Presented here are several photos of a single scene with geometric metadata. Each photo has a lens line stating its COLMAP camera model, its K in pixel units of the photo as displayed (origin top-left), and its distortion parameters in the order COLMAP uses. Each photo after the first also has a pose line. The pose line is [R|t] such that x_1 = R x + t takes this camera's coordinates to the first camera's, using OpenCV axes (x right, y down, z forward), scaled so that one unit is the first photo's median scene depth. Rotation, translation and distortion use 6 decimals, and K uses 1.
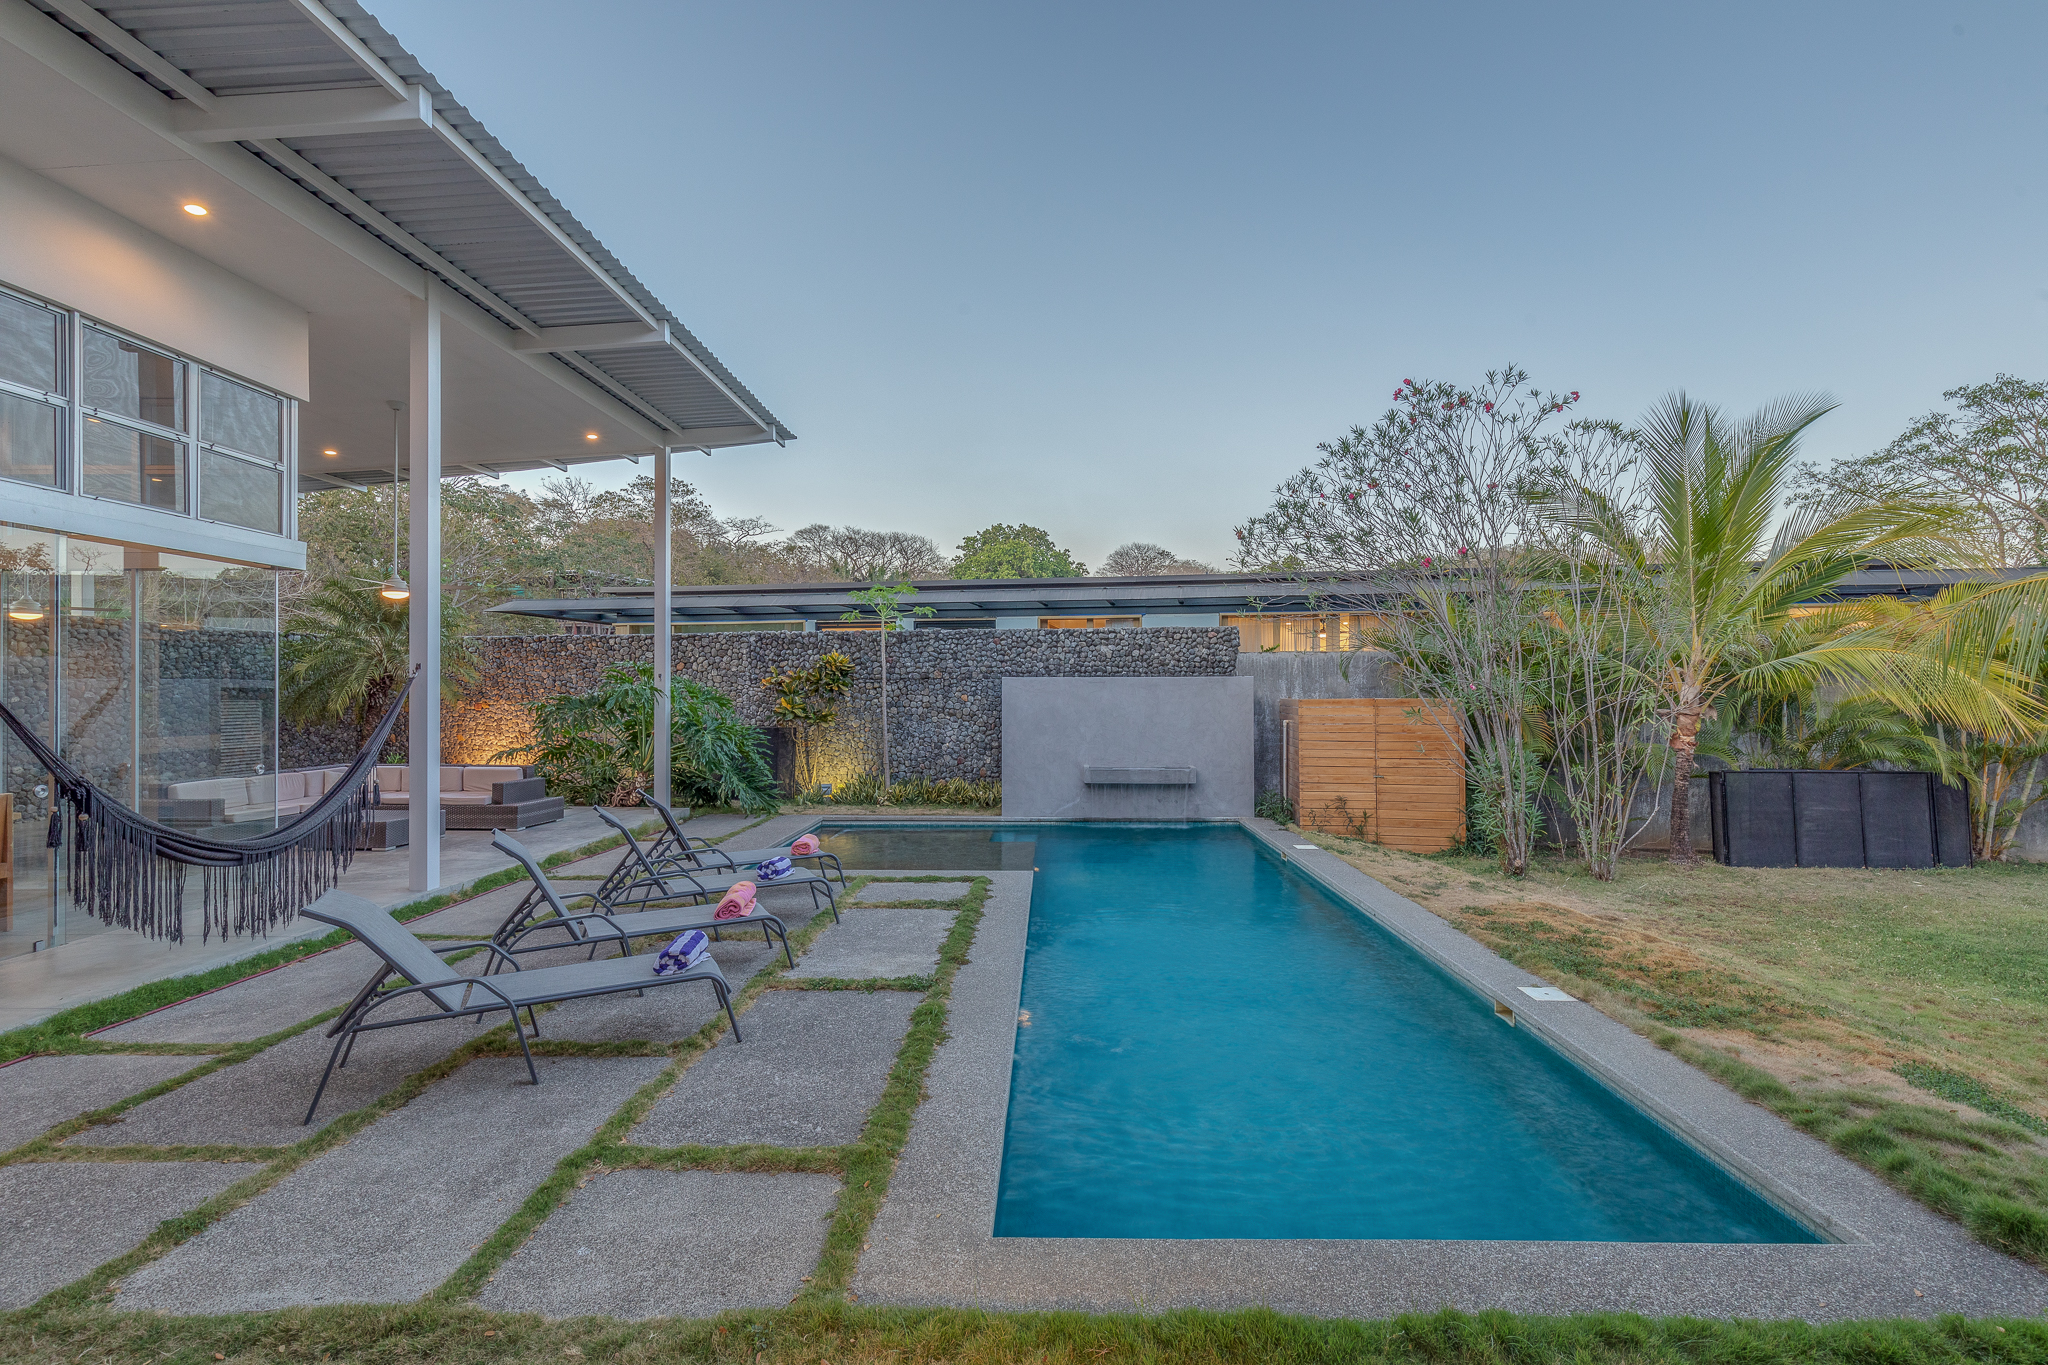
lens RADIAL K [[917.3, 0, 1038.8], [0, 917.3, 688.3], [0, 0, 1]] dist [0.008337, 0.000307]
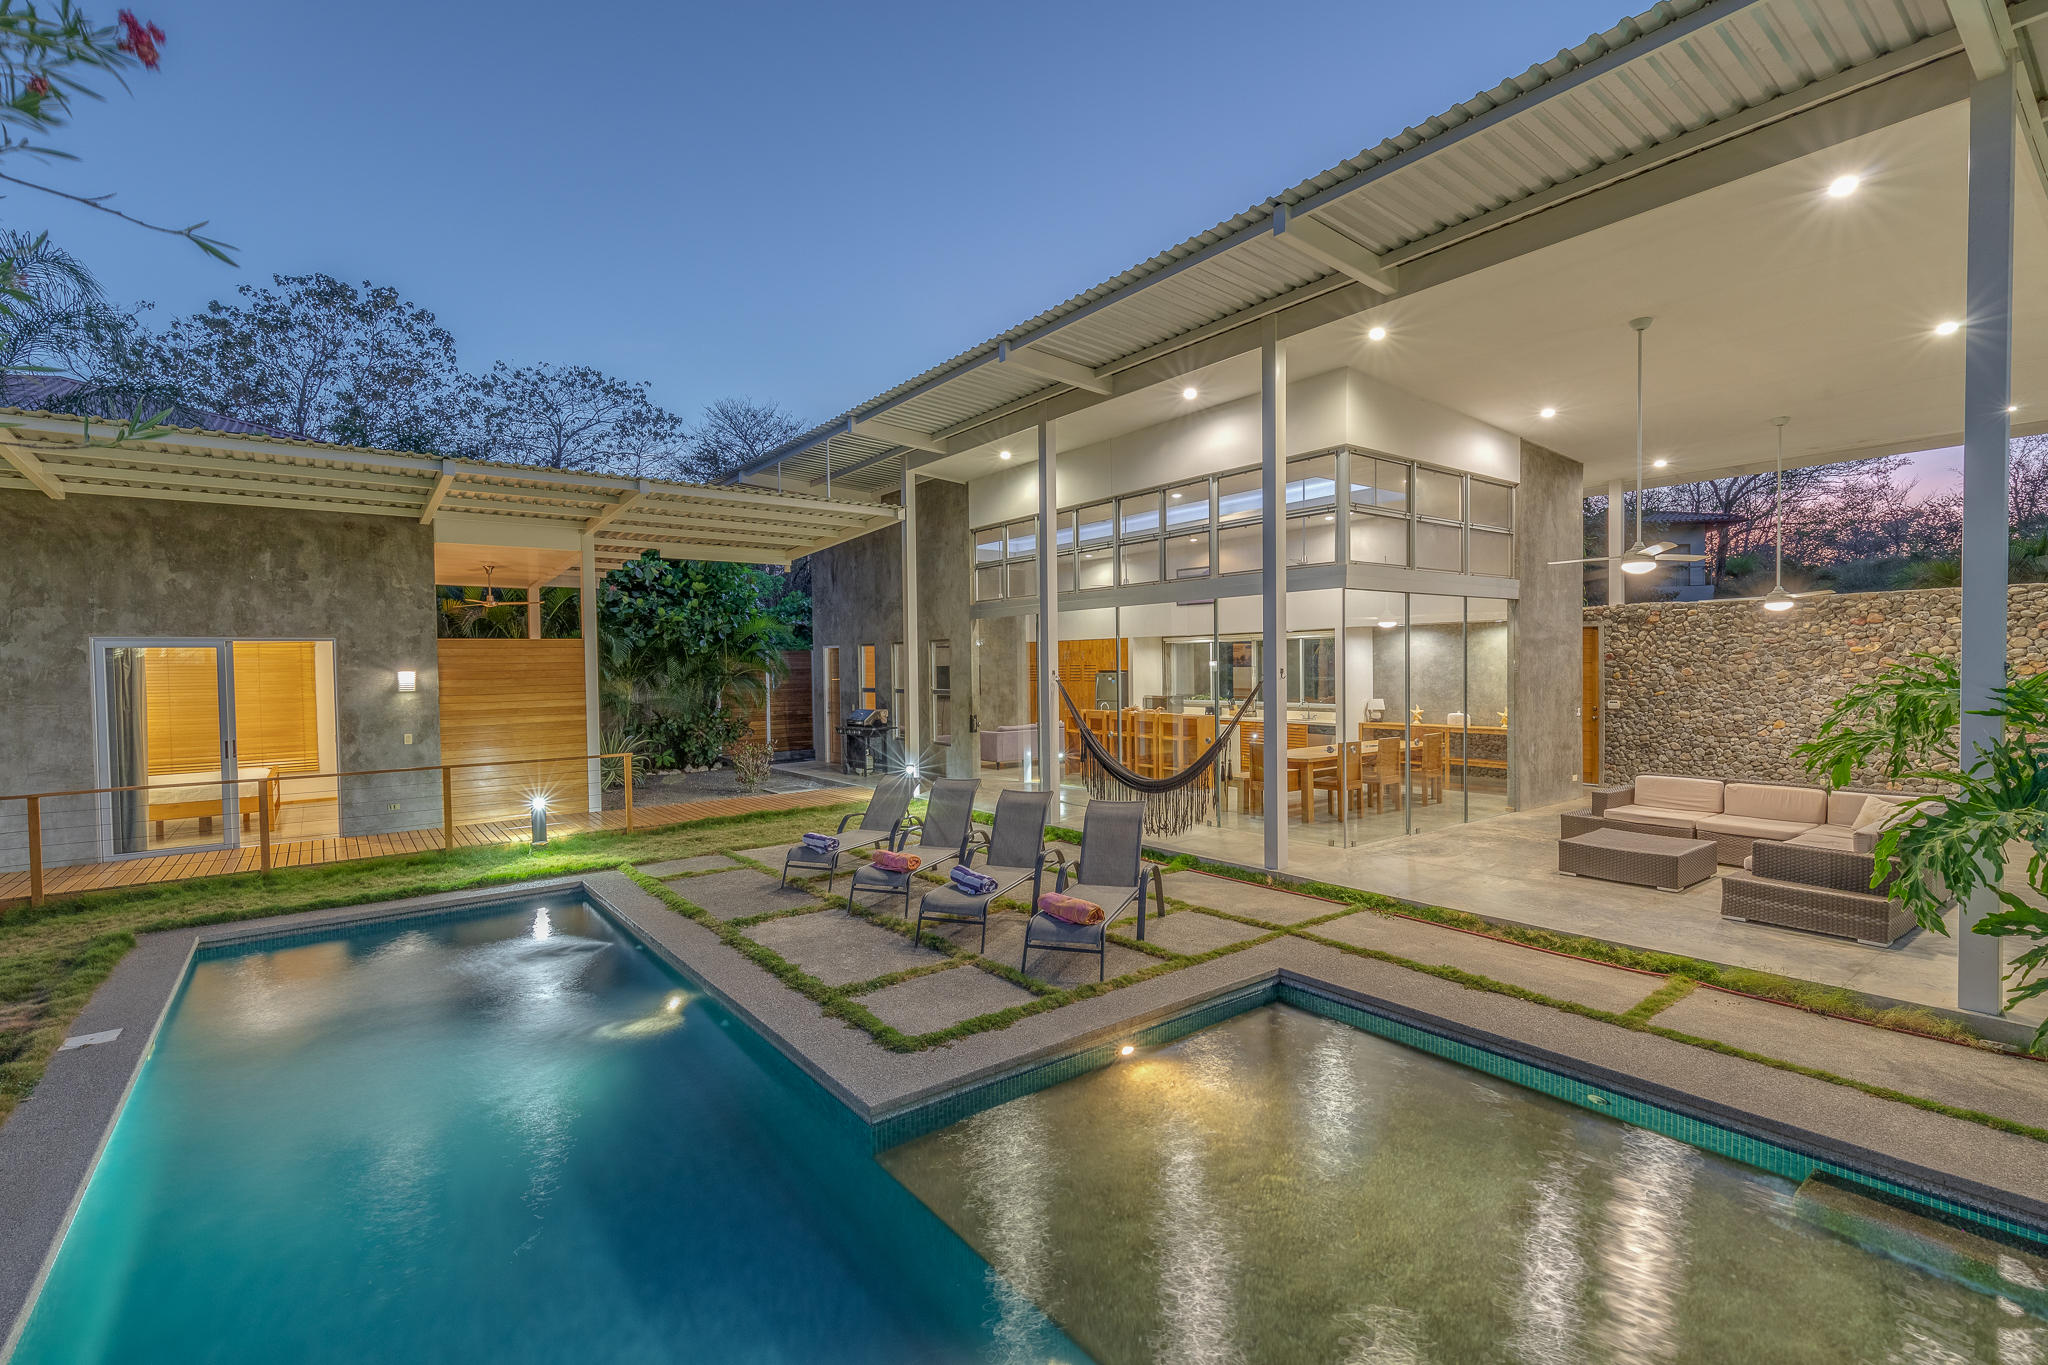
lens RADIAL K [[913.1, 0, 1036.9], [0, 913.1, 685.2], [0, 0, 1]] dist [0.005807, -0.000982]
pose [[-0.775359, 0.027690, -0.630914, 0.157591], [0.018517, 0.999606, 0.021115, -0.021393], [0.631250, 0.004690, -0.775566, 1.004295]]
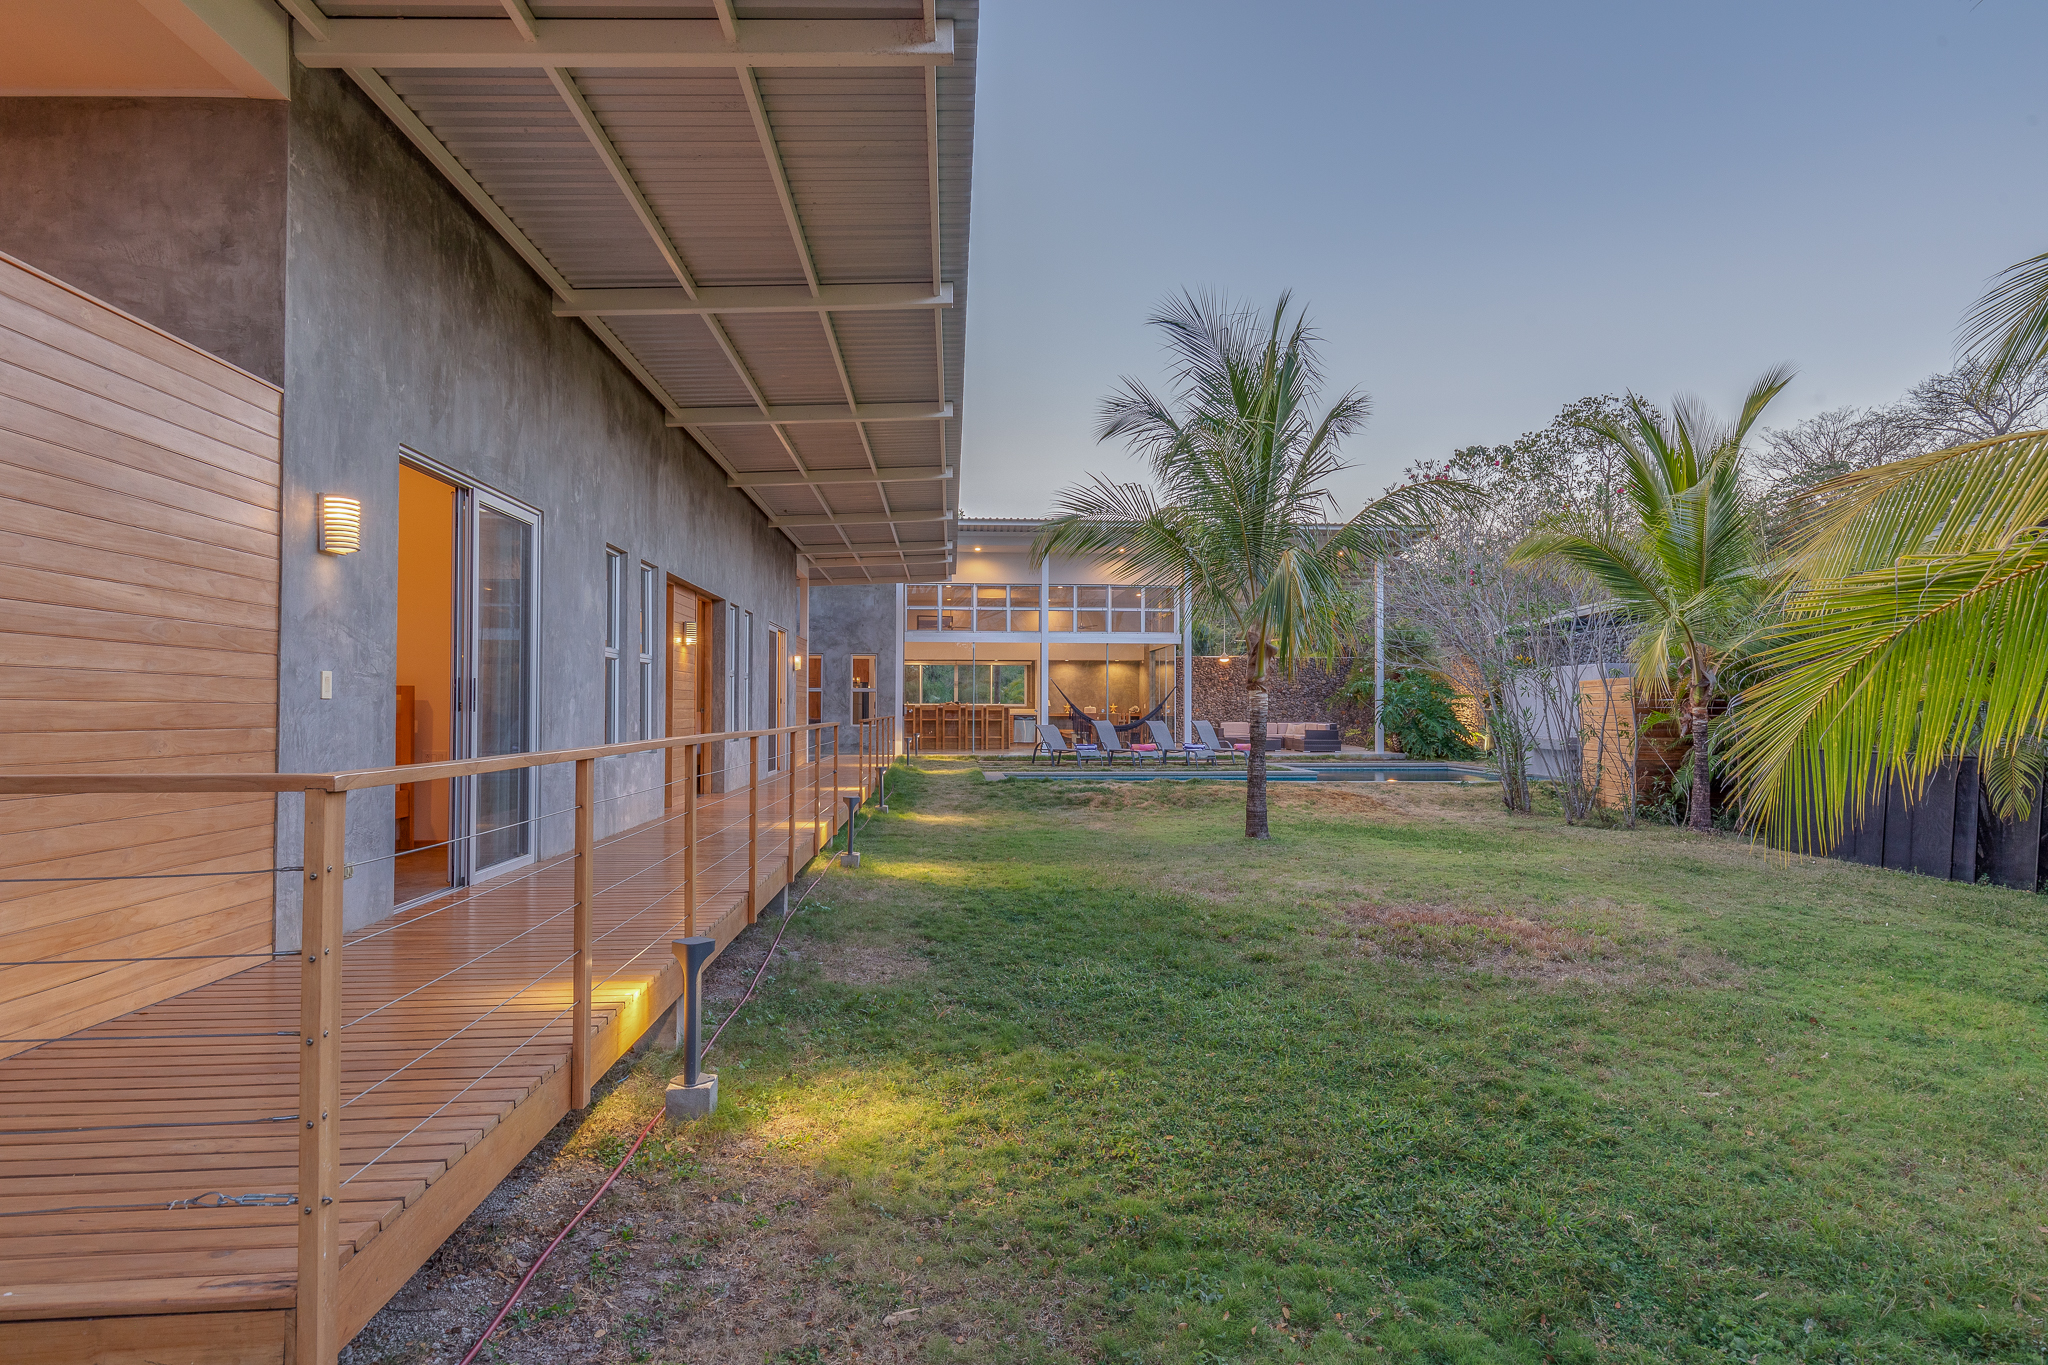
lens RADIAL K [[1142.5, 0, 1039.1], [0, 1142.5, 687.1], [0, 0, 1]] dist [0.007519, 0.001645]
pose [[0.096396, -0.018123, -0.995178, 1.666378], [0.002653, 0.999835, -0.017951, 0.044040], [0.995339, -0.000910, 0.096429, 0.123418]]
